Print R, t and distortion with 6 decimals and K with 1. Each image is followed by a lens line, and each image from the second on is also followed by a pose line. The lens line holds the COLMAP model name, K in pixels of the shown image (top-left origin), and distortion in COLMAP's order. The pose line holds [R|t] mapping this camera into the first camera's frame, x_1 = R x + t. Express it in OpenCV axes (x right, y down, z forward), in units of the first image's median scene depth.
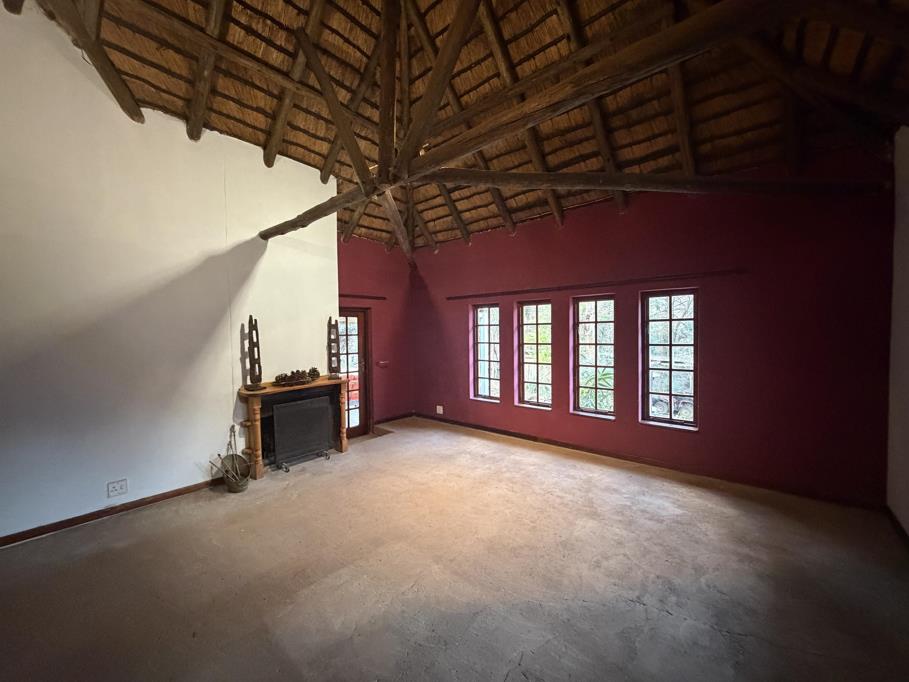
lens RADIAL K [[363.1, 0, 451.0], [0, 363.1, 342.0], [0, 0, 1]] dist [0.001566, -0.000095]
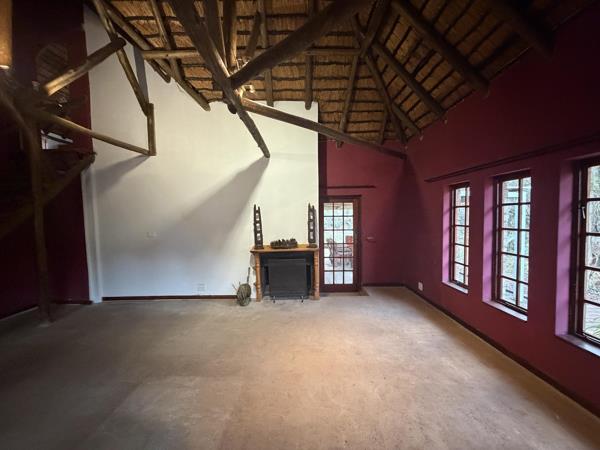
lens RADIAL K [[239.7, 0, 297.7], [0, 239.7, 225.7], [0, 0, 1]] dist [0.001566, -0.000095]
pose [[0.648318, 0.038008, -0.760421, 0.366548], [-0.016835, 0.999225, 0.035592, -0.016099], [0.761184, -0.010273, 0.648455, 0.367871]]
